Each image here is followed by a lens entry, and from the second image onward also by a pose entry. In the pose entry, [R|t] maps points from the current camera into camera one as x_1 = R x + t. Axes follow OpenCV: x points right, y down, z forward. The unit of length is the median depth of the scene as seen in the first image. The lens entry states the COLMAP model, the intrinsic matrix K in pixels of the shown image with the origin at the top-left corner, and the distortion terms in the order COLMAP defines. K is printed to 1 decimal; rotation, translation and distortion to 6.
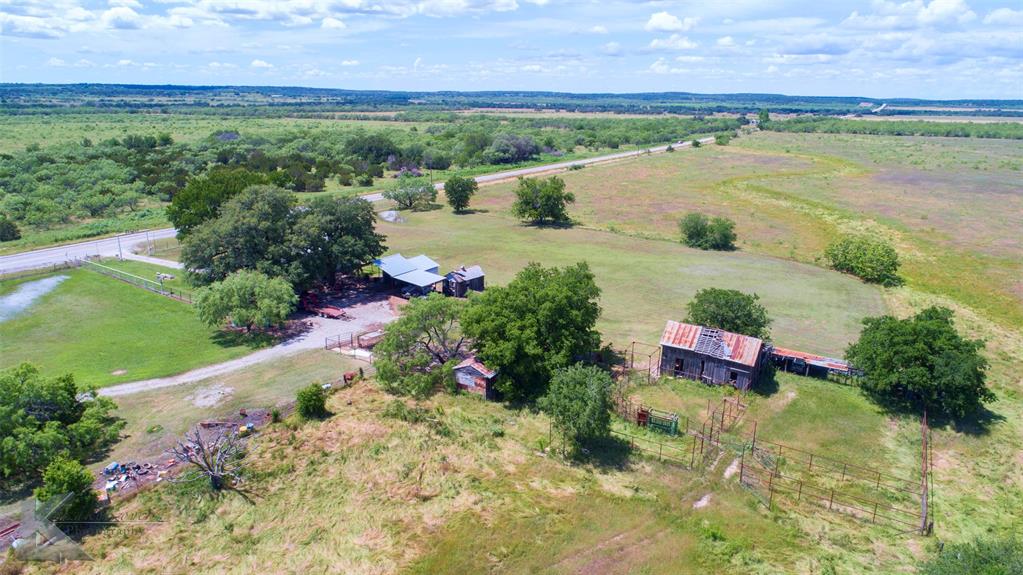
lens RADIAL K [[705.2, 0, 513.8], [0, 705.2, 288.8], [0, 0, 1]] dist [-0.001271, 0.000684]
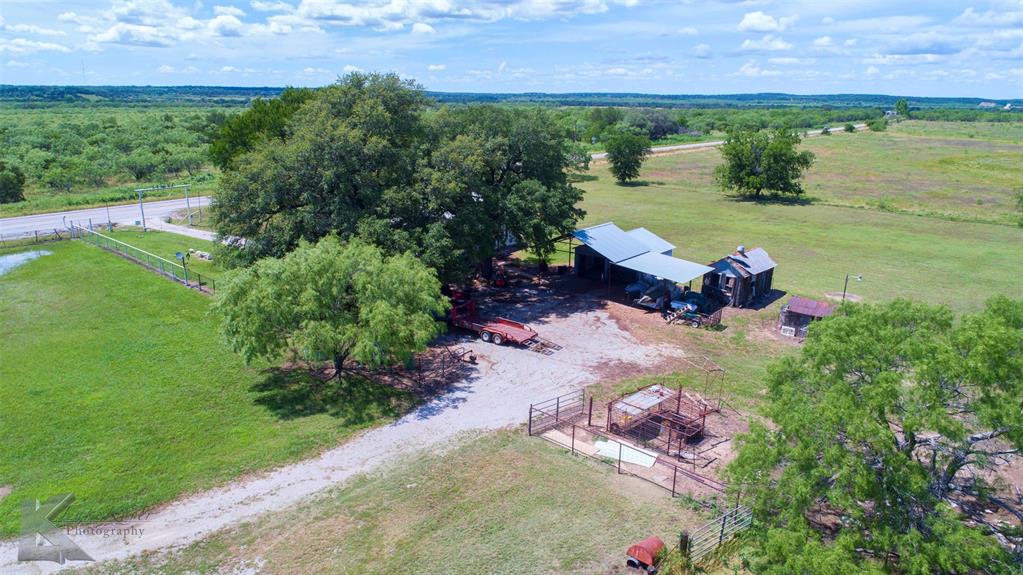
lens RADIAL K [[705.2, 0, 510.7], [0, 705.2, 286.5], [0, 0, 1]] dist [-0.001271, 0.000684]
pose [[0.993011, 0.027473, -0.114780, -0.118022], [-0.028492, 0.999568, -0.007241, 0.003463], [0.114531, 0.010461, 0.993365, 0.307943]]
